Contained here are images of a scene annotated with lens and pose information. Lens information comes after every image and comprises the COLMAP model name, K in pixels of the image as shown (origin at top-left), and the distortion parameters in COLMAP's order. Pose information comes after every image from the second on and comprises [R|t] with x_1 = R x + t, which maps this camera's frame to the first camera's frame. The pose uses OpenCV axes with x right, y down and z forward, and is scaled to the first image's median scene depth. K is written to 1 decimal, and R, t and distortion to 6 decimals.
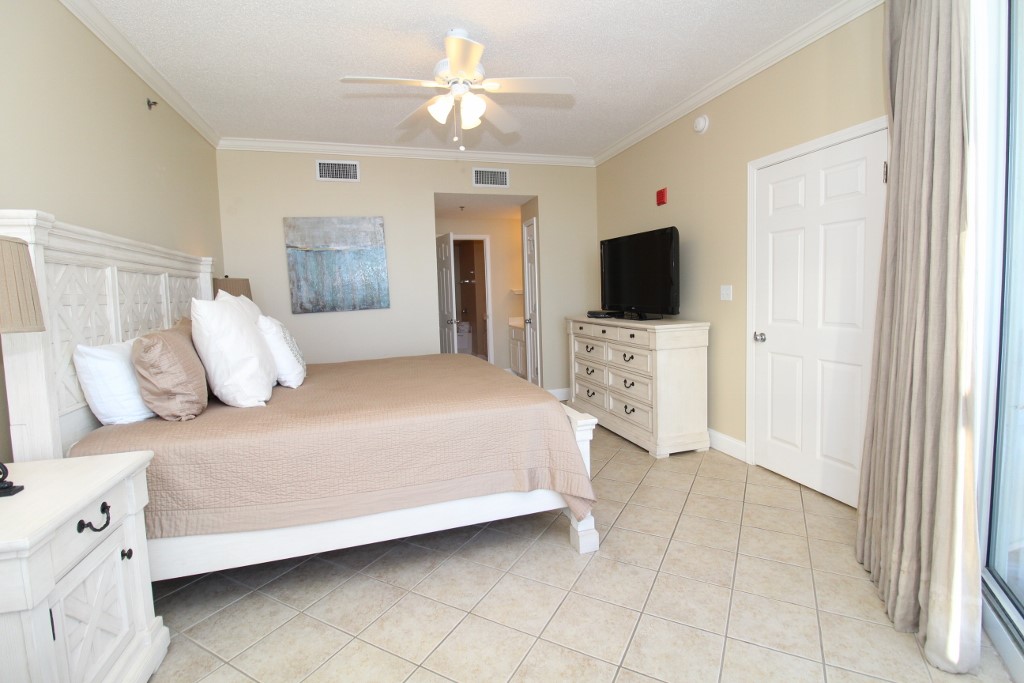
lens RADIAL K [[482.3, 0, 514.1], [0, 482.3, 337.0], [0, 0, 1]] dist [-0.002307, -0.013279]
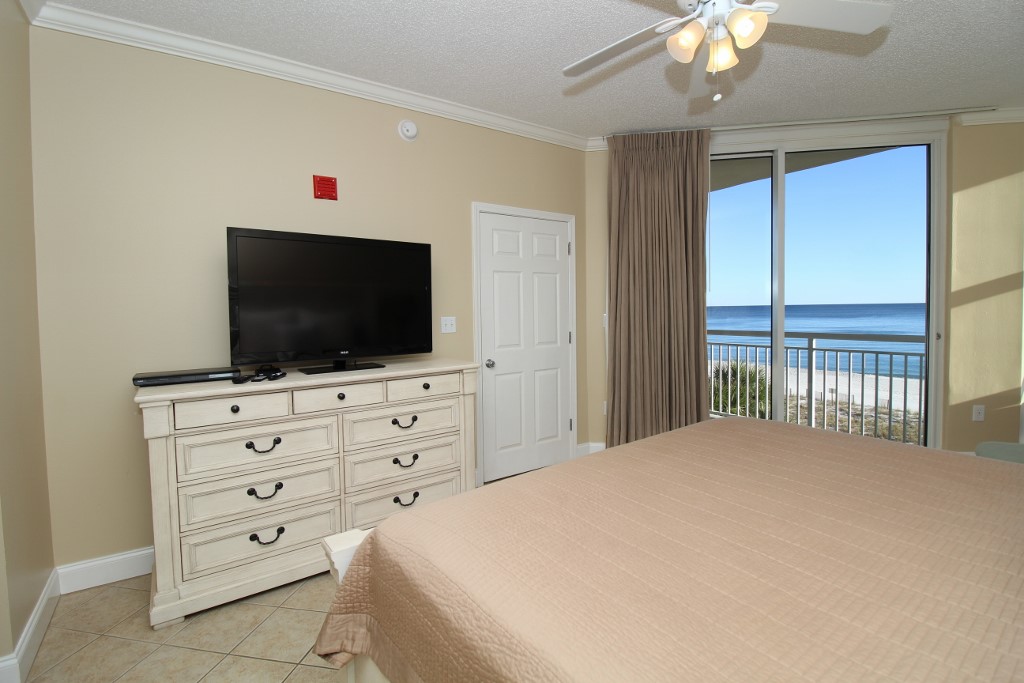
lens RADIAL K [[482.3, 0, 514.1], [0, 482.3, 337.0], [0, 0, 1]] dist [-0.002307, -0.013279]
pose [[-0.305768, -0.036122, 0.951421, -0.398458], [0.107341, 0.991601, 0.072145, -0.095800], [-0.946036, 0.124186, -0.299322, 0.913801]]
